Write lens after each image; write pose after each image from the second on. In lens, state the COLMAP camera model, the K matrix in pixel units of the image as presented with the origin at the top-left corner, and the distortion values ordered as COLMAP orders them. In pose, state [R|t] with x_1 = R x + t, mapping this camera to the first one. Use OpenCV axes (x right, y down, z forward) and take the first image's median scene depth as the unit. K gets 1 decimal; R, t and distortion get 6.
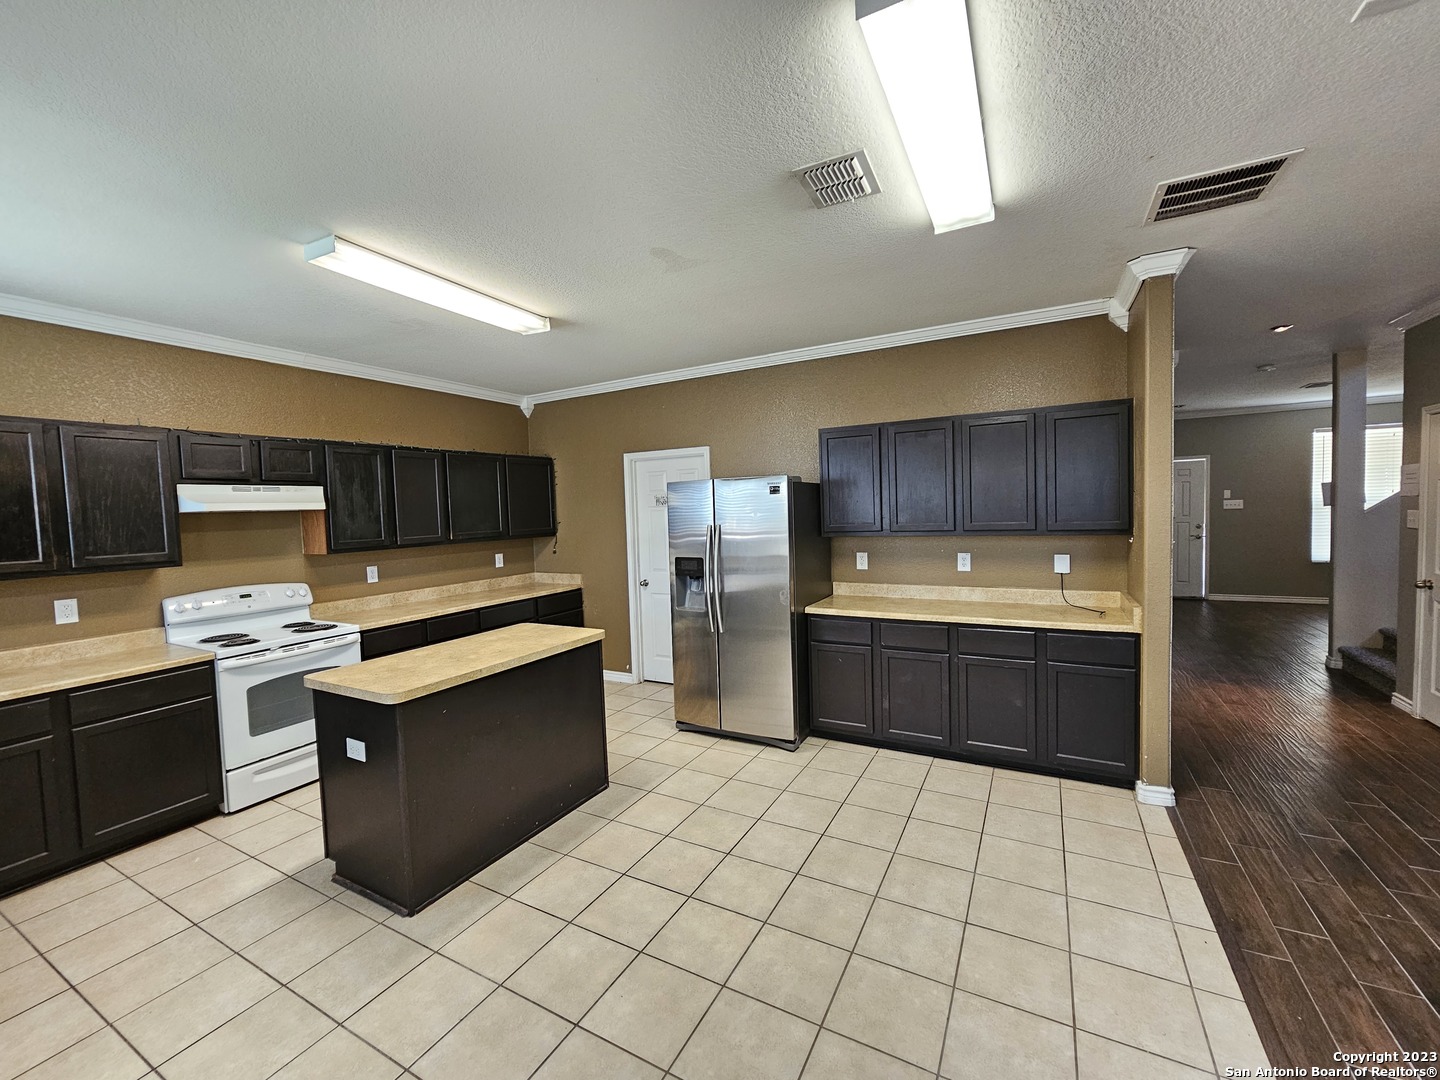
lens RADIAL K [[594.9, 0, 715.0], [0, 594.9, 538.3], [0, 0, 1]] dist [-0.002617, 0.000305]
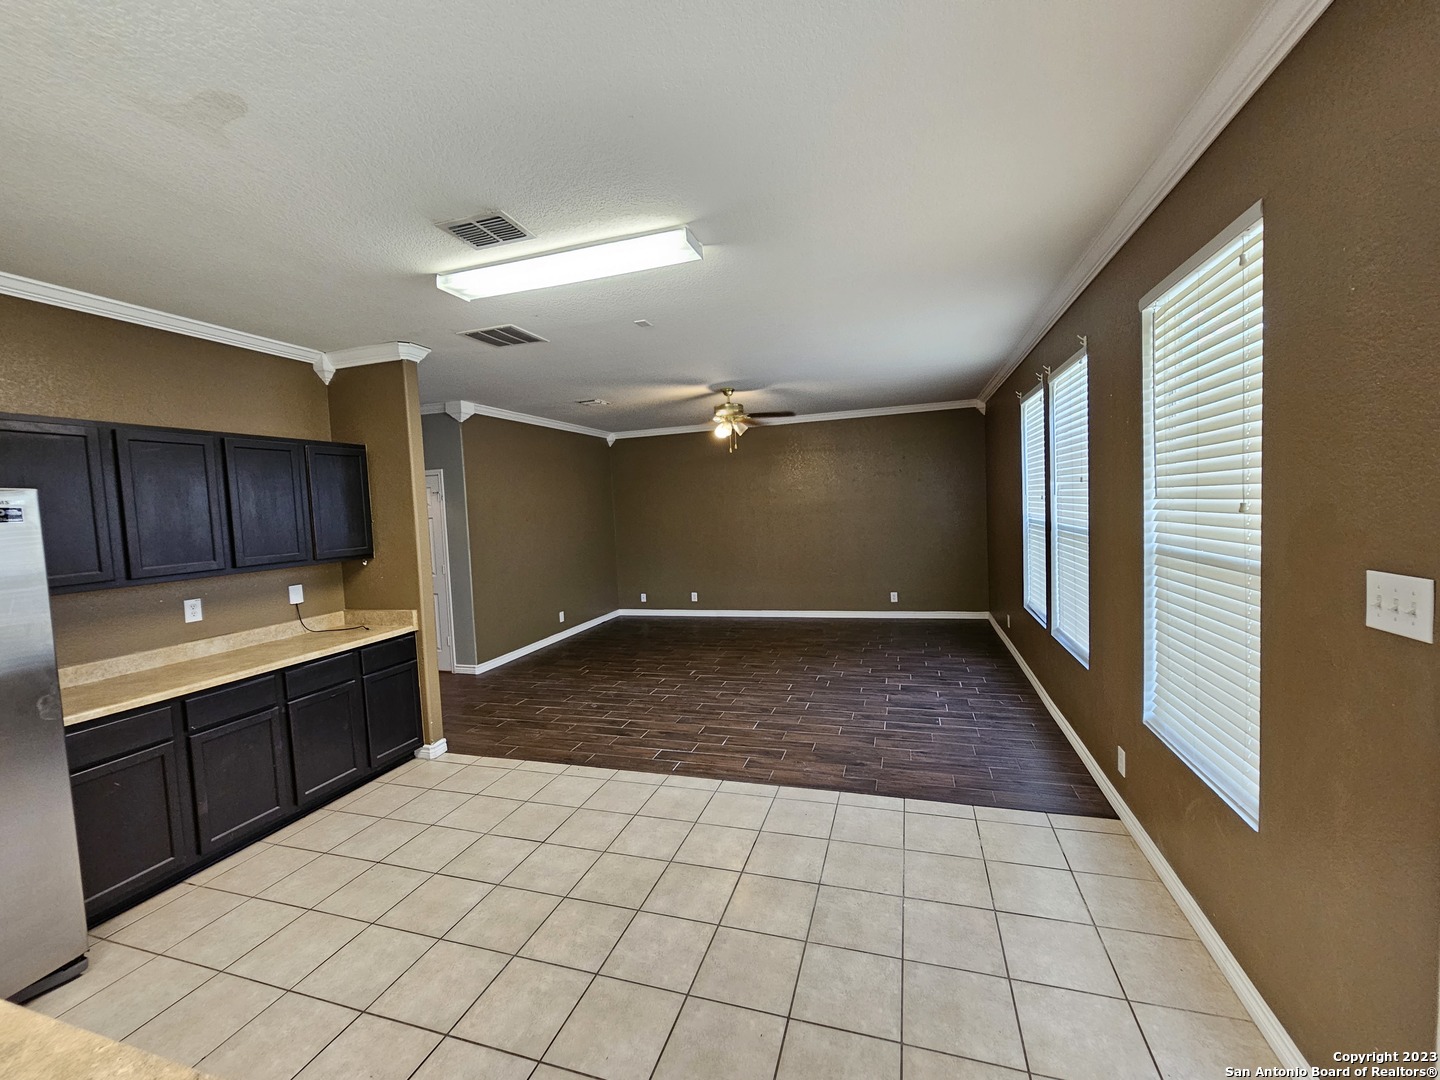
lens RADIAL K [[594.9, 0, 713.2], [0, 594.9, 539.6], [0, 0, 1]] dist [-0.002617, 0.000305]
pose [[-0.183688, -0.014795, 0.982873, -0.555642], [0.102629, 0.994133, 0.034145, -0.012296], [-0.977612, 0.107143, -0.181092, 0.483902]]
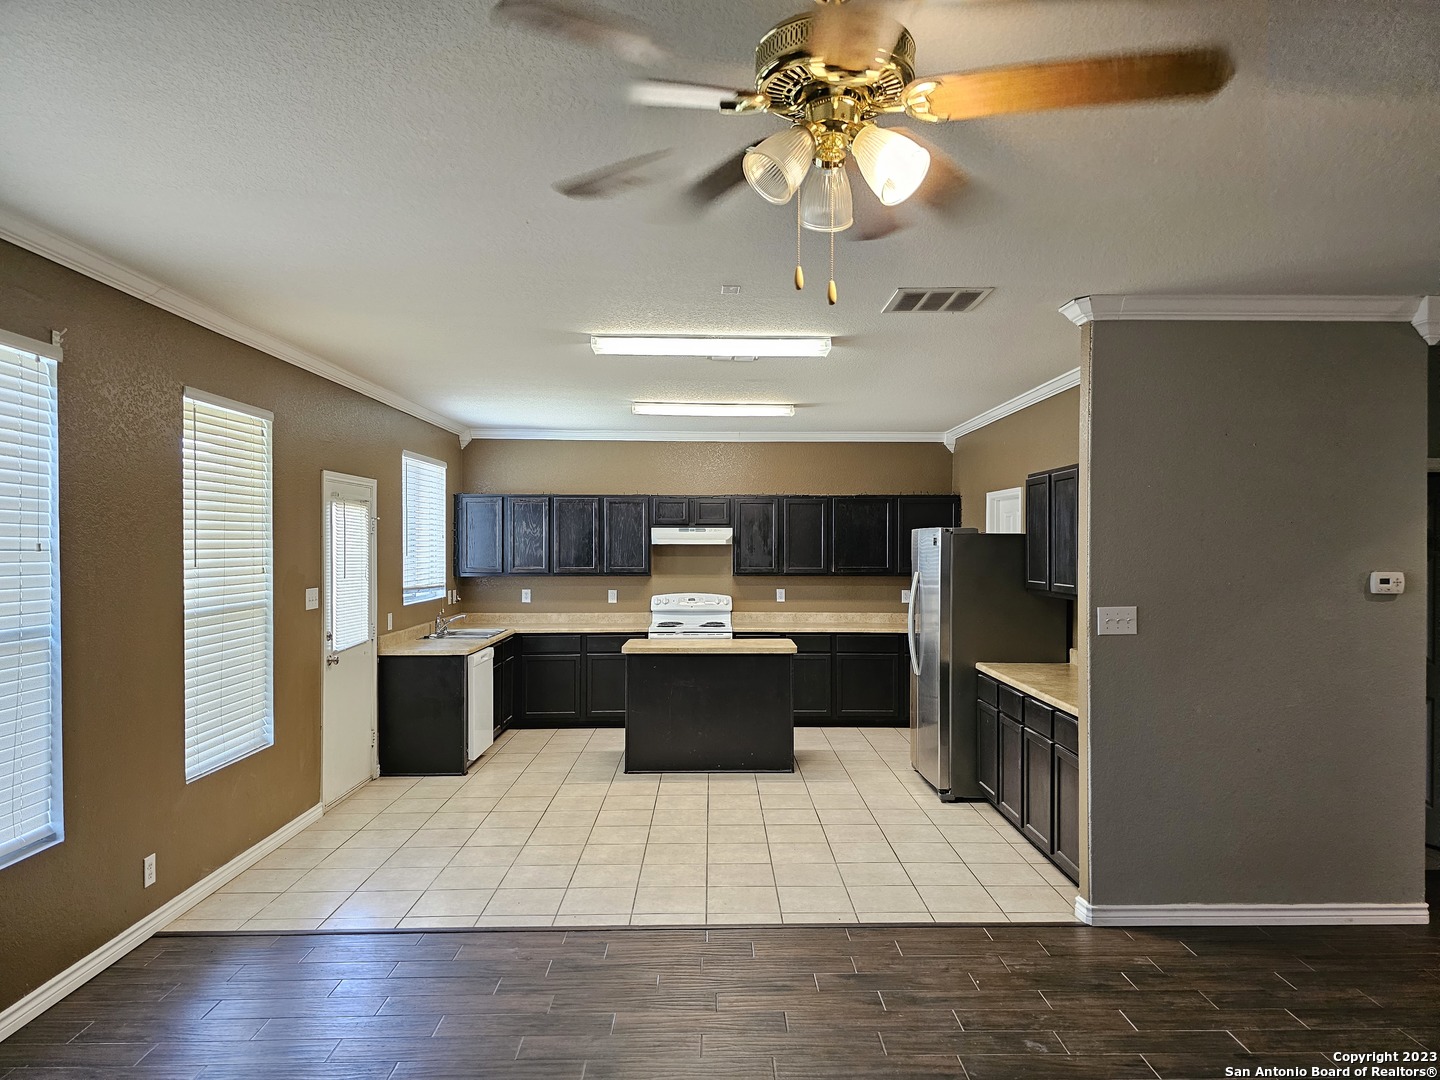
lens RADIAL K [[960.6, 0, 741.2], [0, 960.6, 553.9], [0, 0, 1]] dist [0.060284, -0.057584]
pose [[0.510798, 0.044594, -0.858543, 1.388507], [-0.062691, 0.997927, 0.014535, -0.063794], [0.857412, 0.046398, 0.512535, -0.153228]]
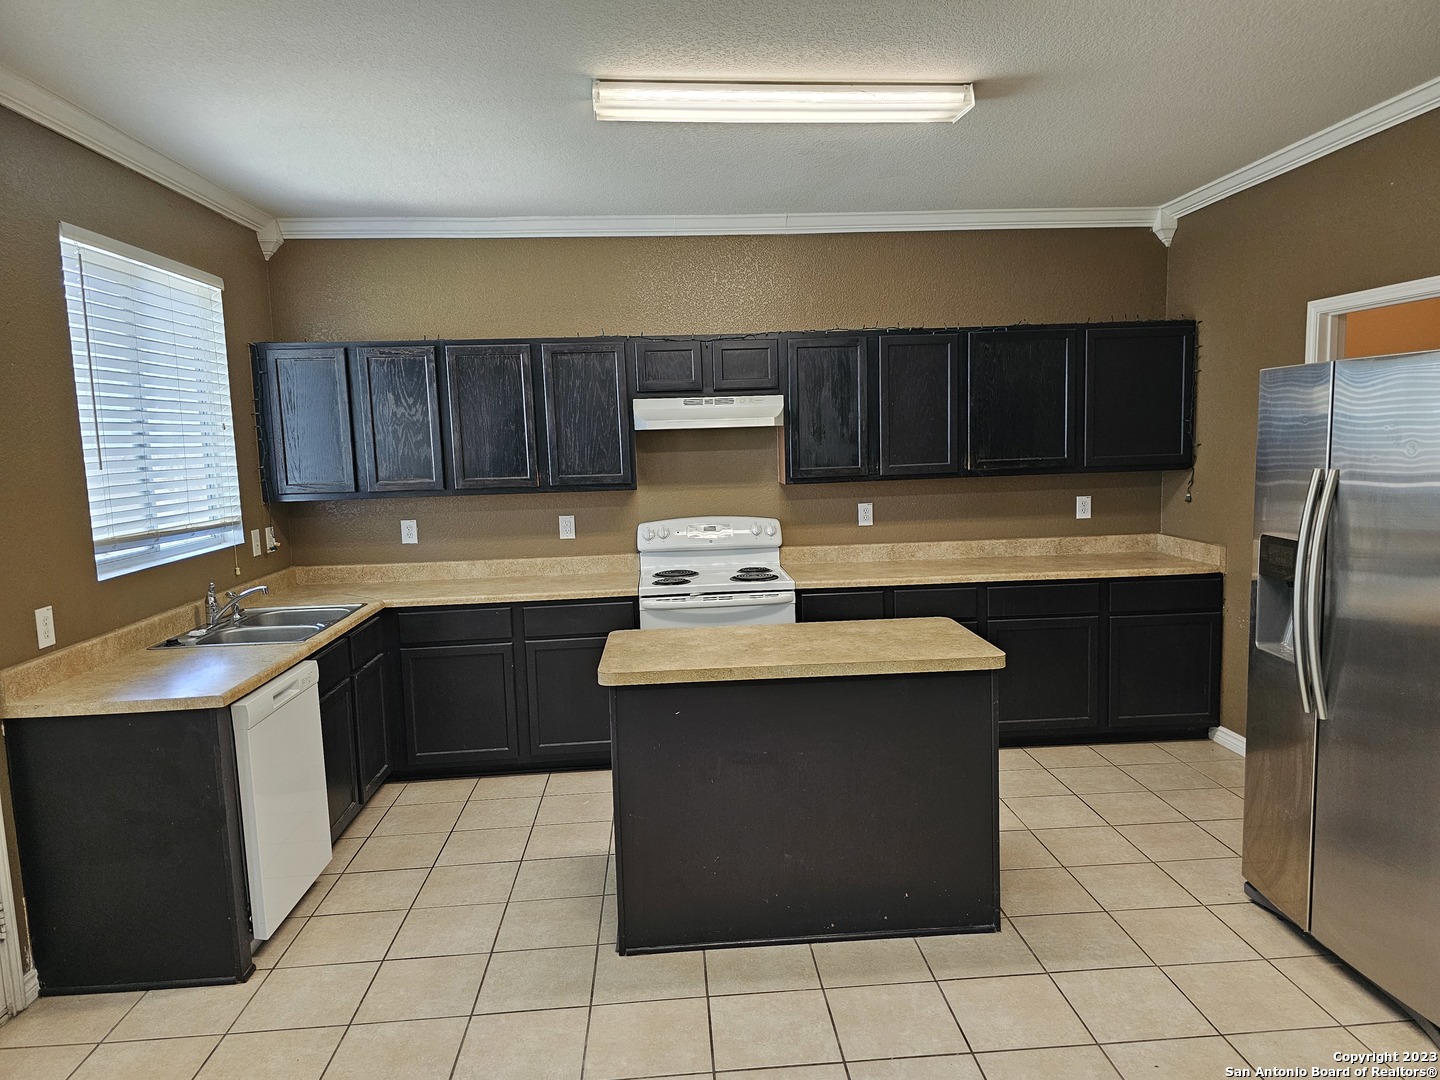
lens RADIAL K [[960.6, 0, 732.6], [0, 960.6, 549.2], [0, 0, 1]] dist [0.060284, -0.057584]
pose [[0.547608, 0.115832, -0.828678, 0.371604], [-0.030353, 0.992470, 0.118668, -0.037555], [0.836184, -0.039831, 0.547001, 0.280819]]
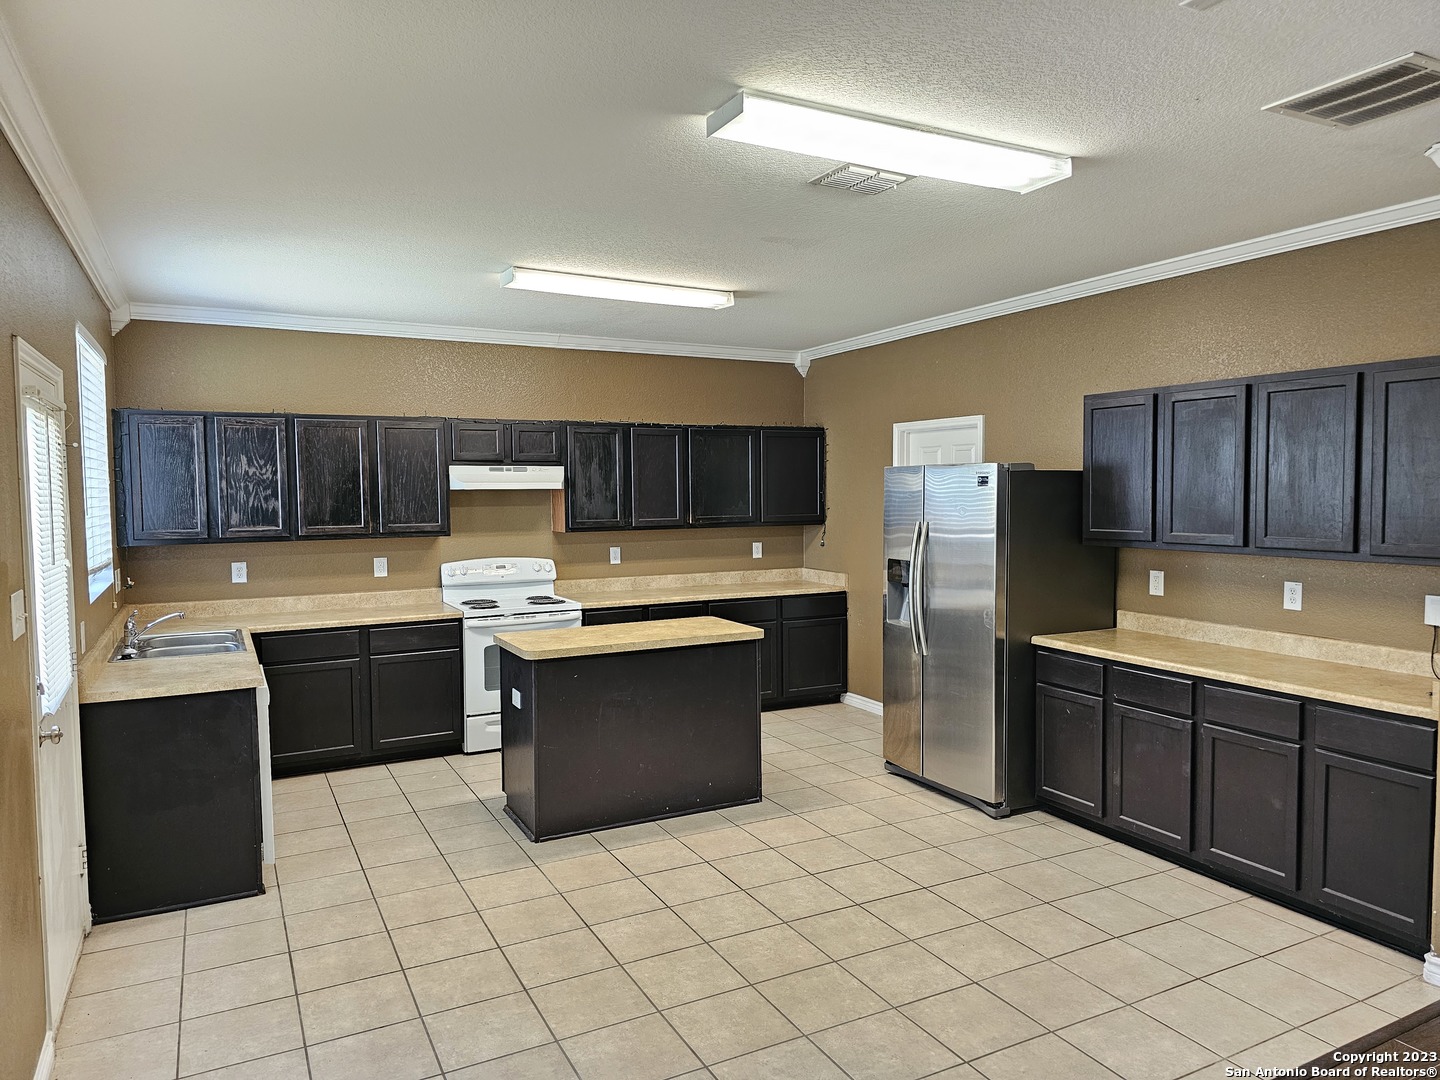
lens RADIAL K [[960.6, 0, 725.5], [0, 960.6, 545.7], [0, 0, 1]] dist [0.060284, -0.057584]
pose [[0.835887, 0.060563, -0.545550, 0.523511], [-0.048216, 0.998154, 0.036931, -0.026974], [0.546780, -0.004566, 0.837264, -0.258114]]
